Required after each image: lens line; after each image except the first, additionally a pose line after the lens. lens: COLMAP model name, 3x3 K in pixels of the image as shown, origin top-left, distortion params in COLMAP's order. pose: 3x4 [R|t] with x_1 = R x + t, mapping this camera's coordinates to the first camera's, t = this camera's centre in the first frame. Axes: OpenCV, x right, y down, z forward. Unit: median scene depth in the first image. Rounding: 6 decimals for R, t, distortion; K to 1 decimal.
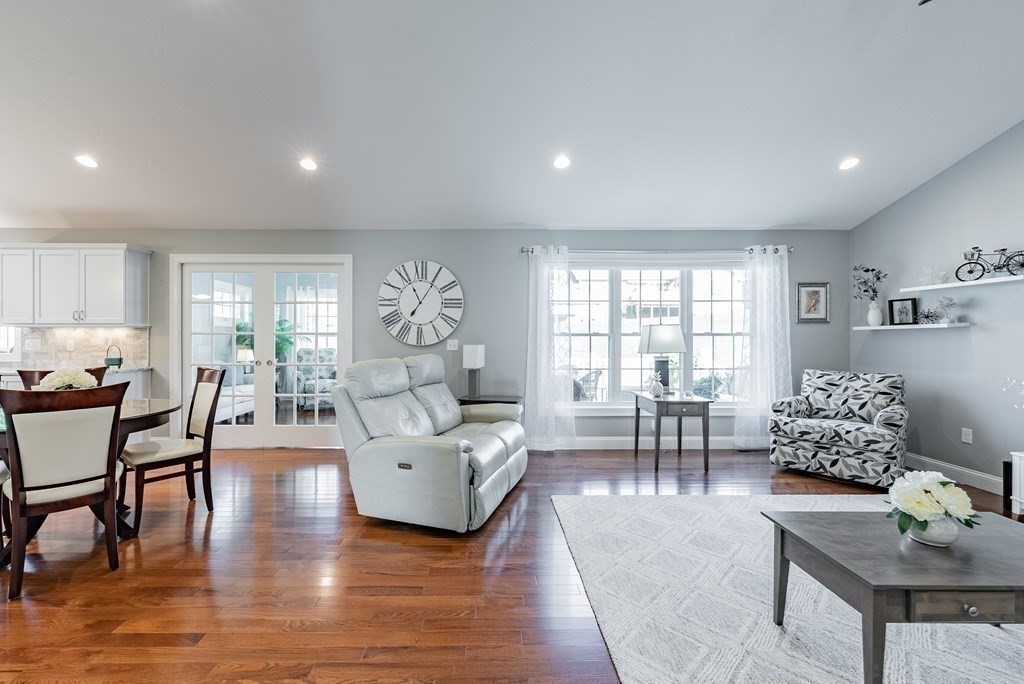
lens RADIAL K [[421.3, 0, 502.8], [0, 421.3, 345.9], [0, 0, 1]] dist [0.000001, -0.000891]
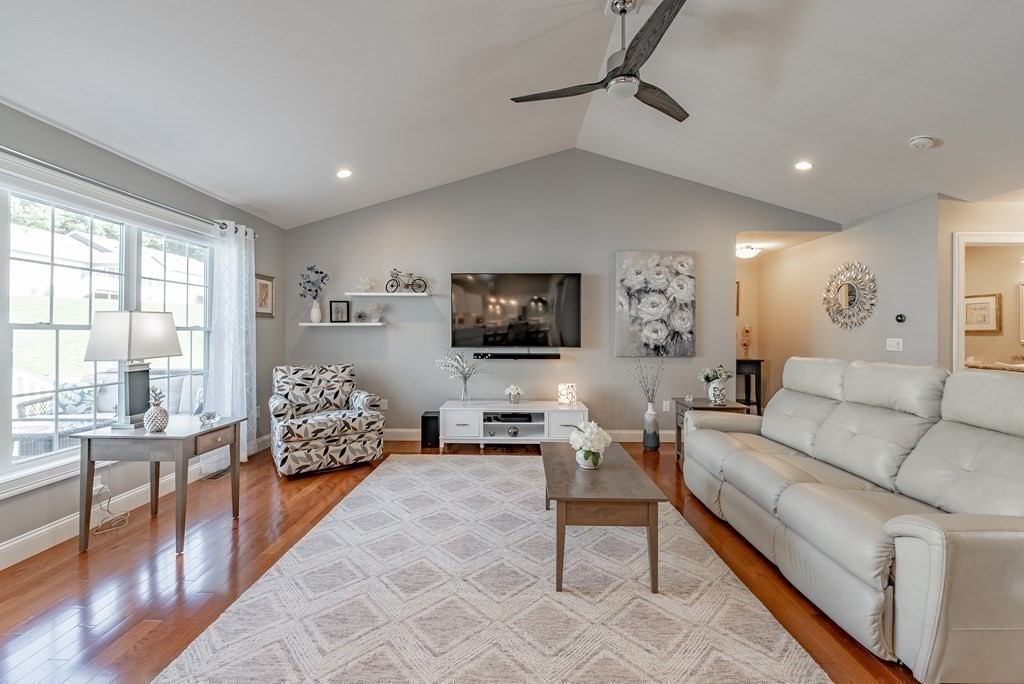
lens RADIAL K [[421.3, 0, 513.7], [0, 421.3, 330.4], [0, 0, 1]] dist [0.000001, -0.000891]
pose [[0.008838, 0.005088, 0.999948, -0.231661], [0.011244, 0.999923, -0.005187, -0.014725], [-0.999898, 0.011289, 0.008780, 0.488430]]
